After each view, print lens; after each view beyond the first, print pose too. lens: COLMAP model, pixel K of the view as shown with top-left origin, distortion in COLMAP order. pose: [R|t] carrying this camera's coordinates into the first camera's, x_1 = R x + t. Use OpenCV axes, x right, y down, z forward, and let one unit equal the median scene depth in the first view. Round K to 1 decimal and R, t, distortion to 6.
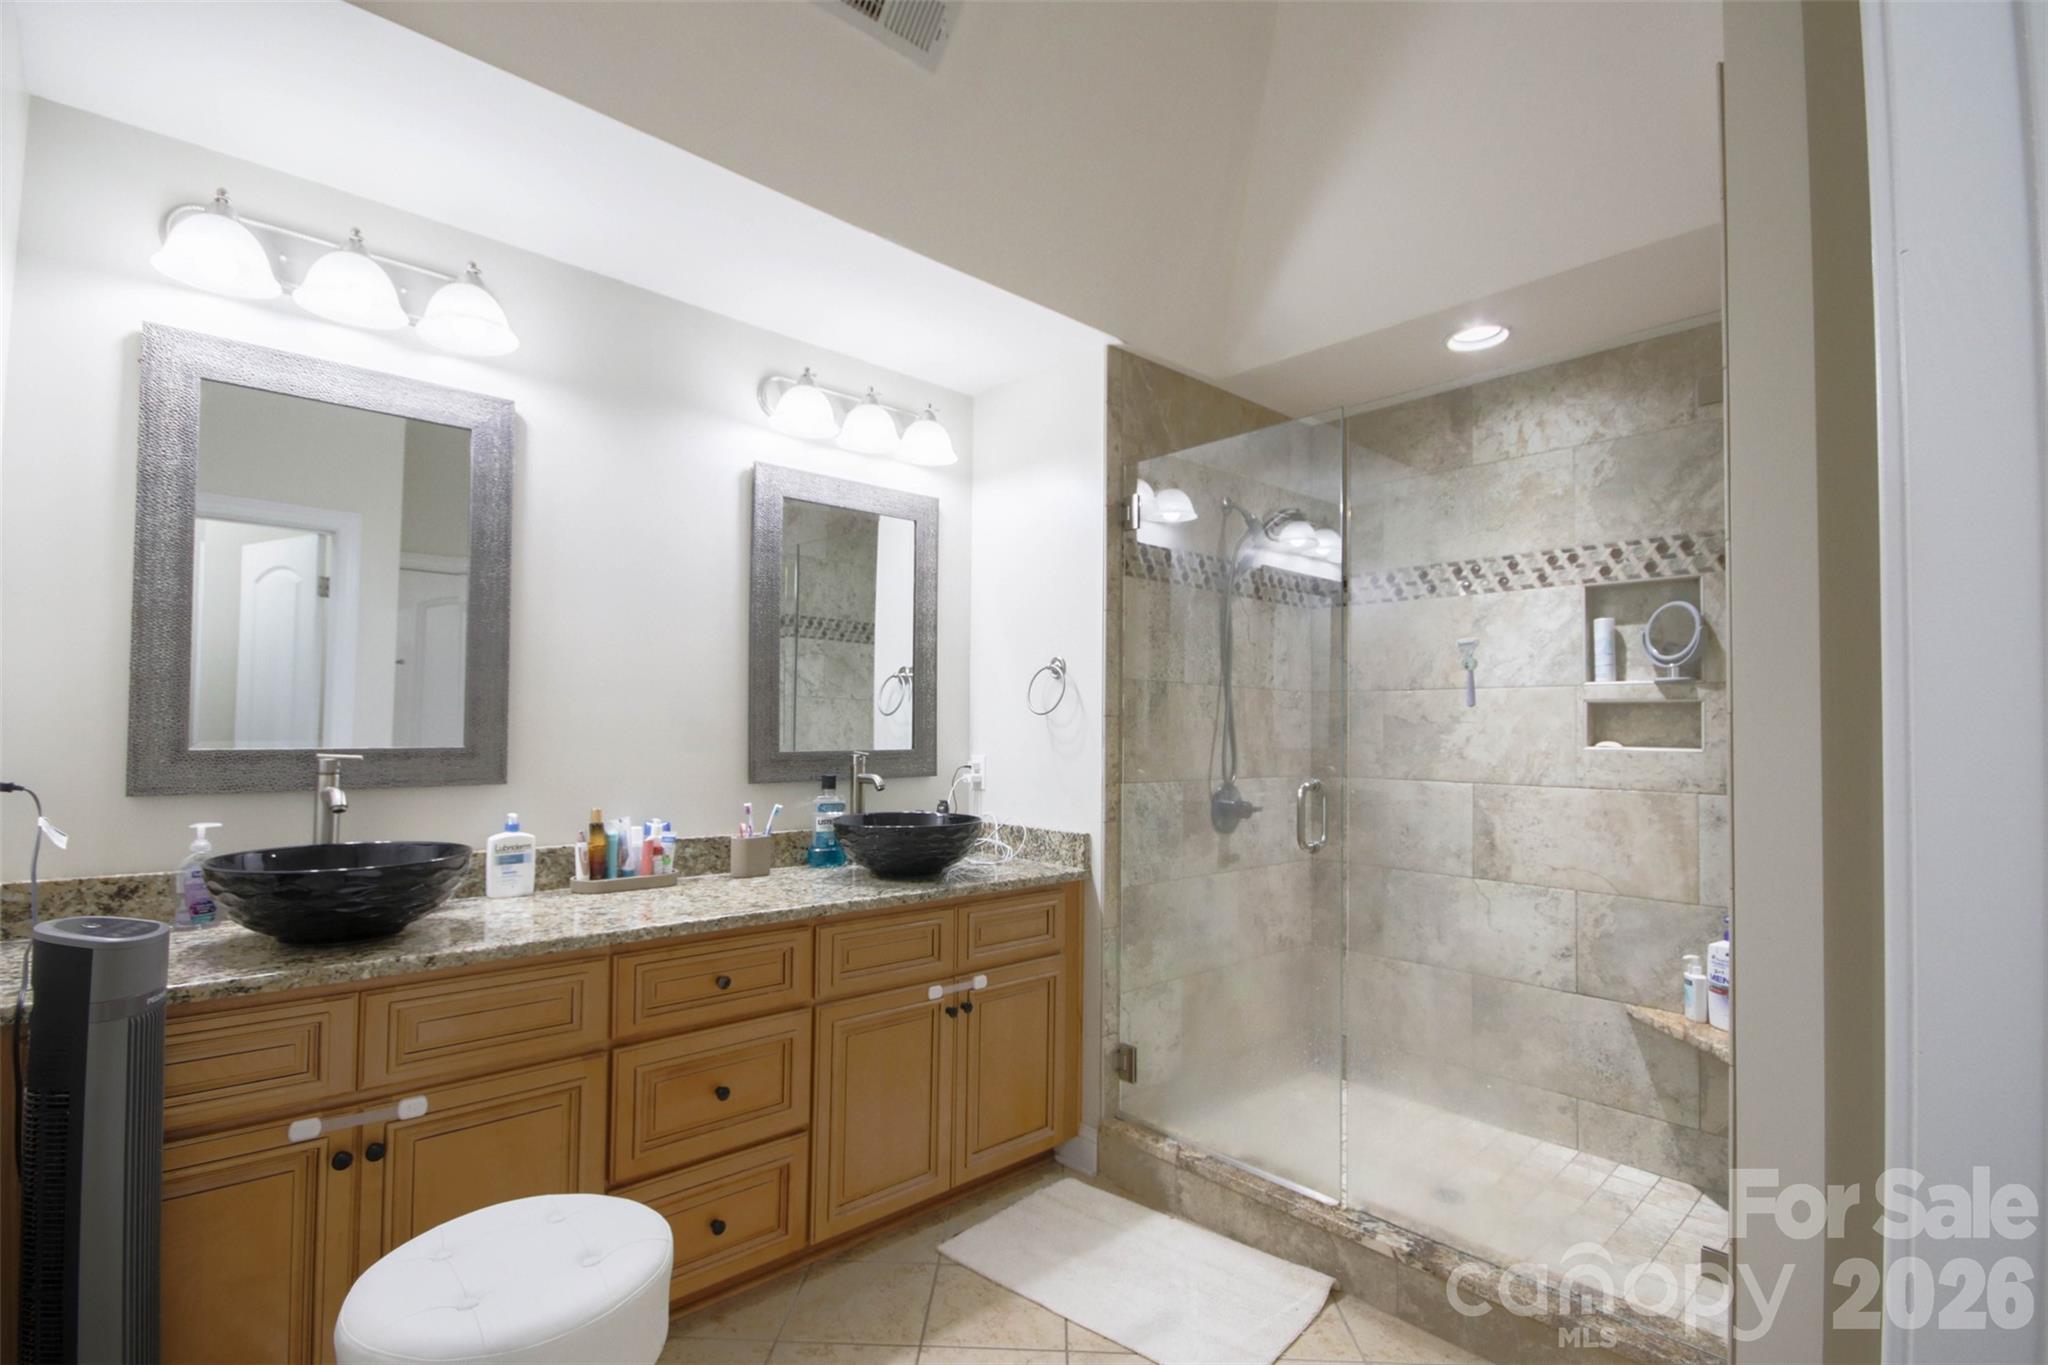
lens RADIAL K [[949.1, 0, 1012.6], [0, 949.1, 696.4], [0, 0, 1]] dist [0.003258, -0.006601]
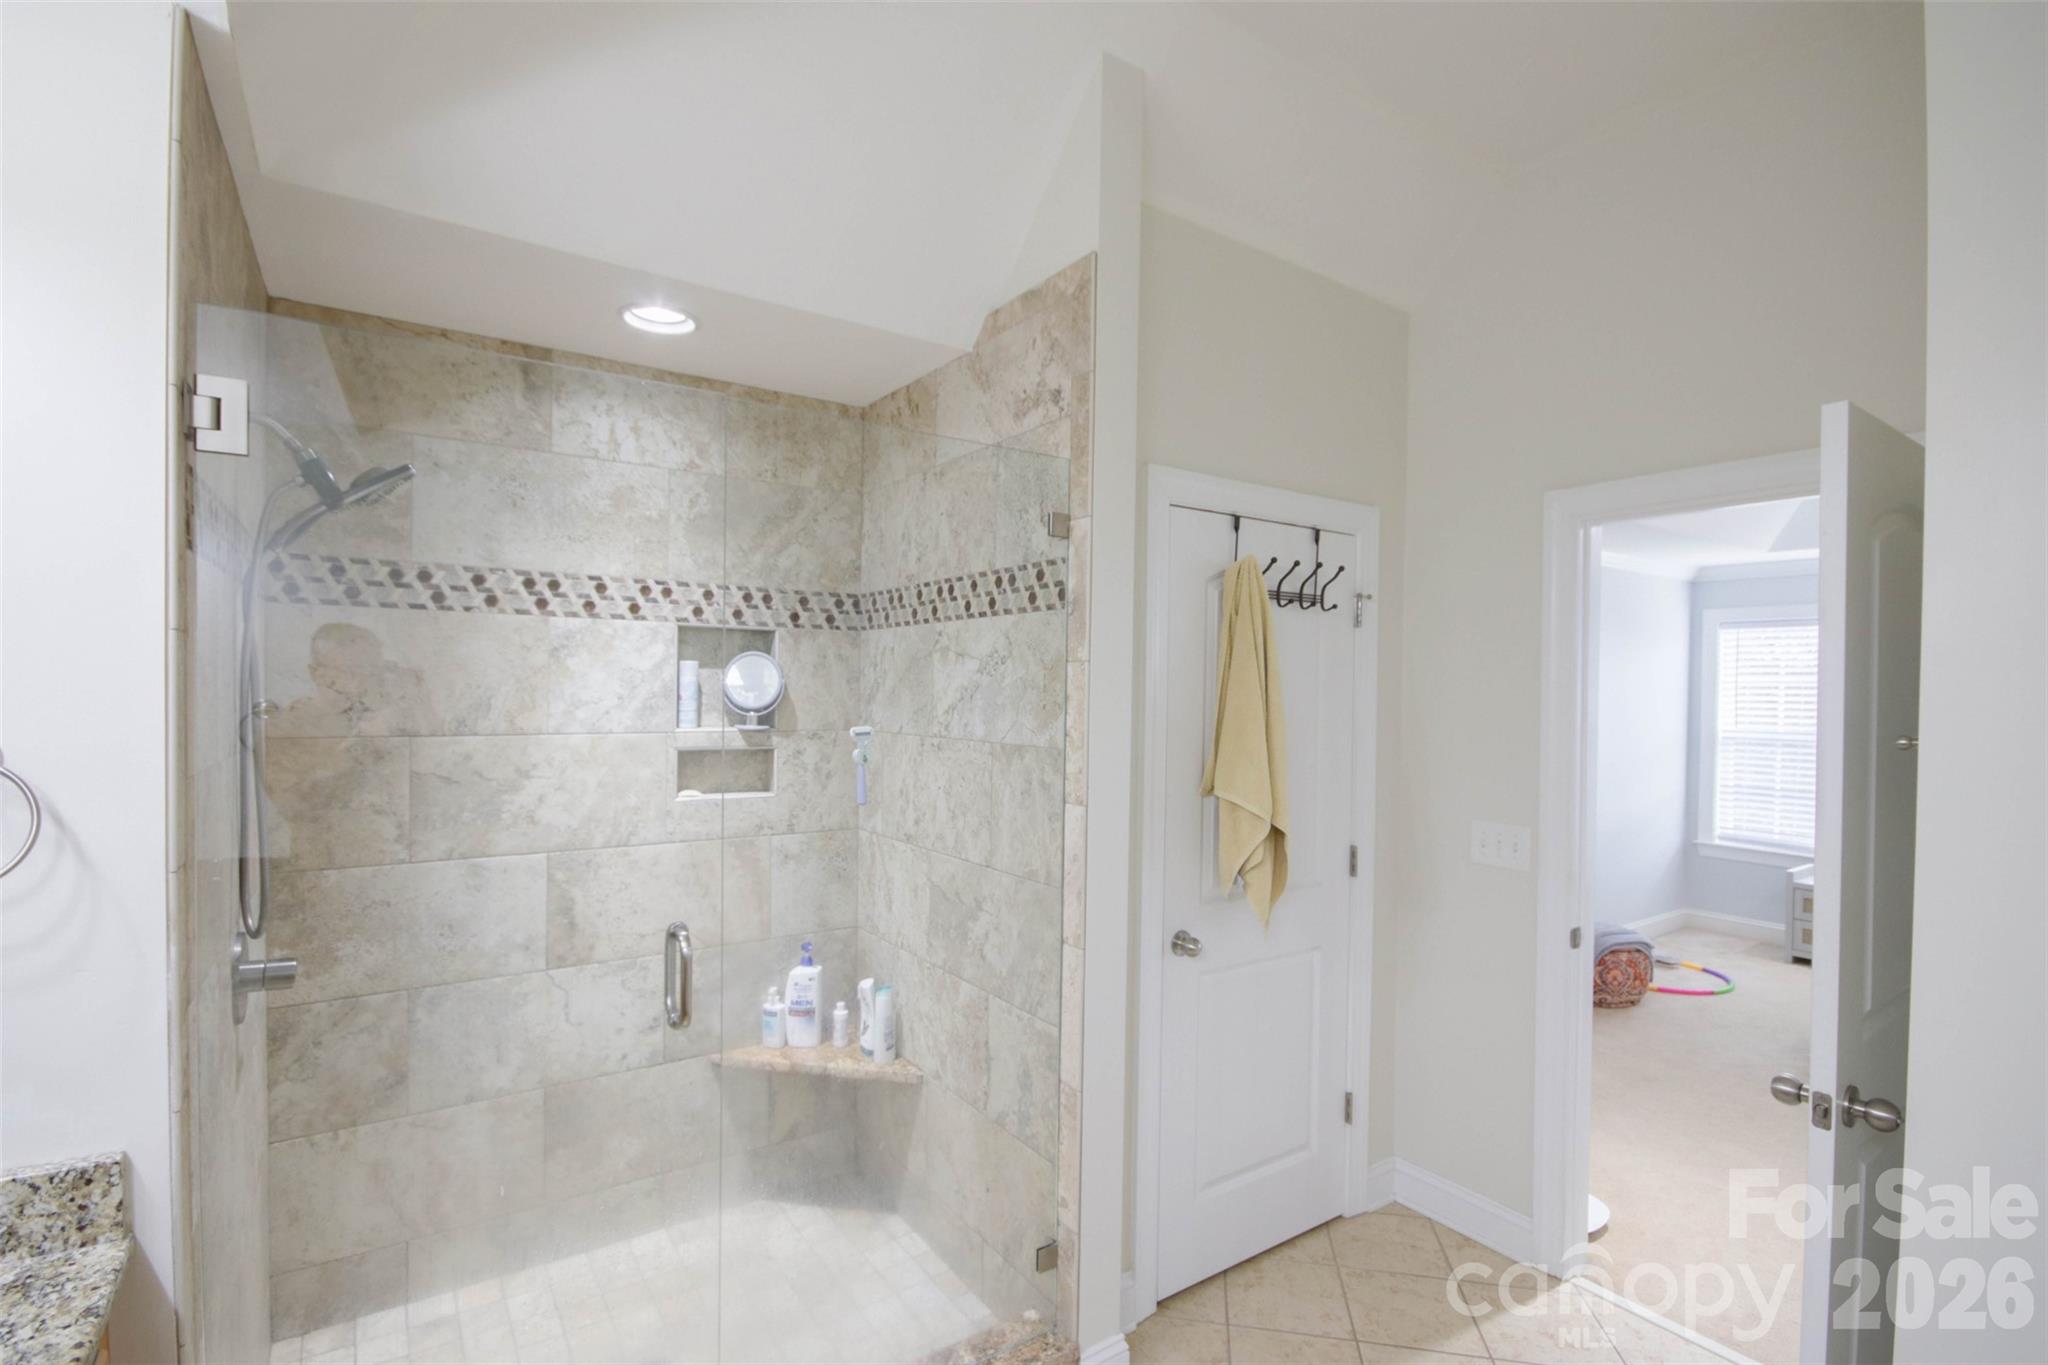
lens RADIAL K [[949.1, 0, 1012.6], [0, 949.1, 698.5], [0, 0, 1]] dist [0.003258, -0.006601]
pose [[0.145650, -0.021270, 0.989107, -0.288038], [-0.048379, 0.998420, 0.028594, -0.093509], [-0.988153, -0.052017, 0.144391, 0.582217]]
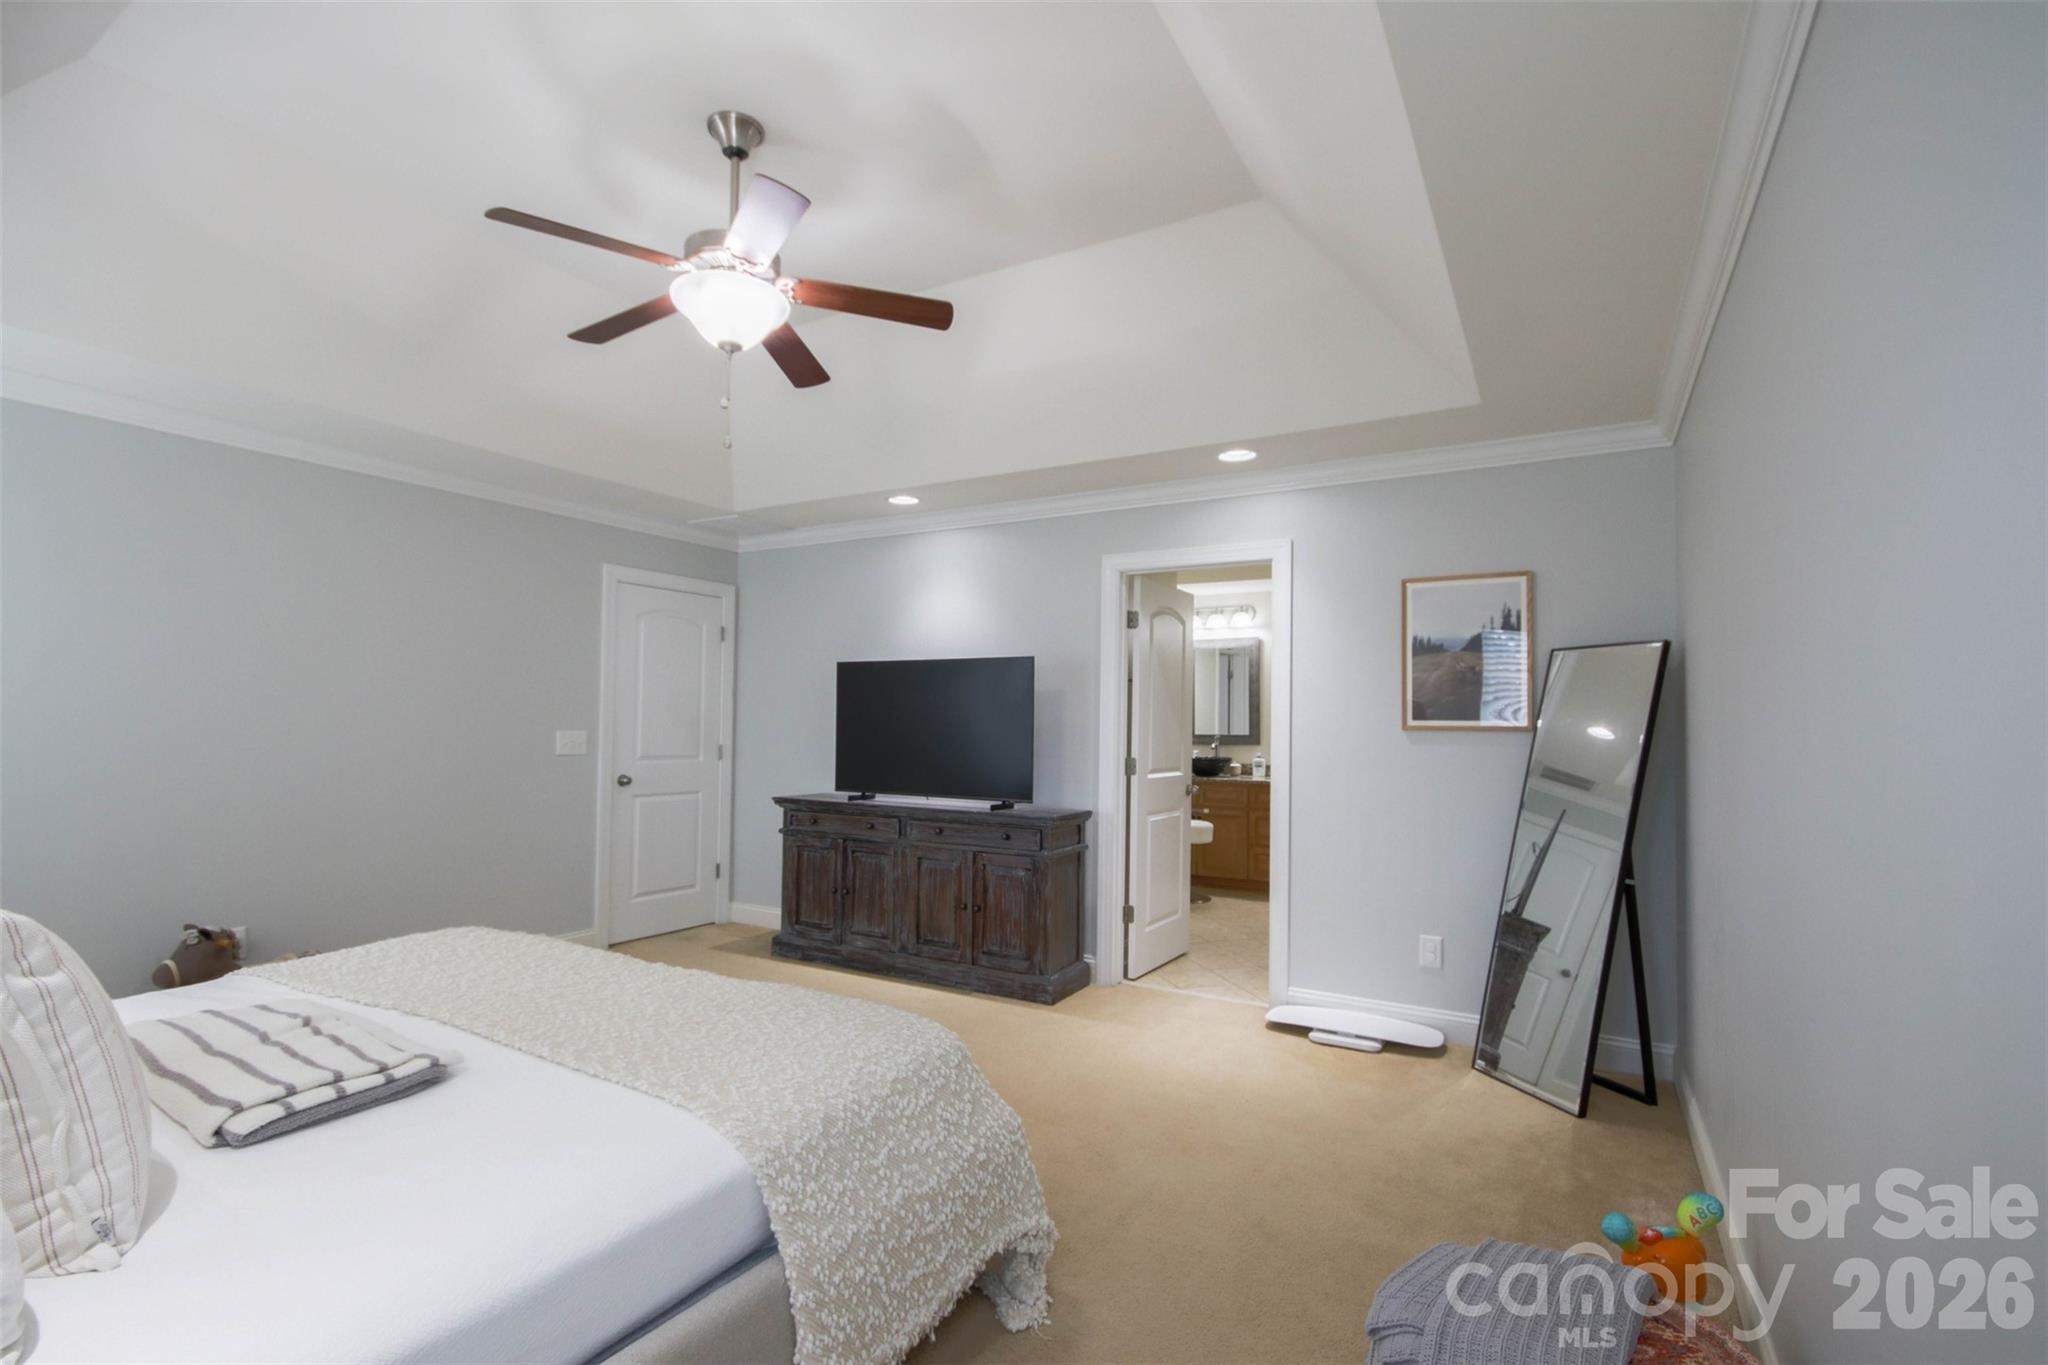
lens RADIAL K [[949.1, 0, 1022.8], [0, 949.1, 686.9], [0, 0, 1]] dist [0.003258, -0.006601]
pose [[0.279599, -0.045347, -0.959045, 2.205099], [0.039489, 0.998582, -0.035704, -0.027970], [0.959304, -0.027889, 0.280994, -0.707311]]
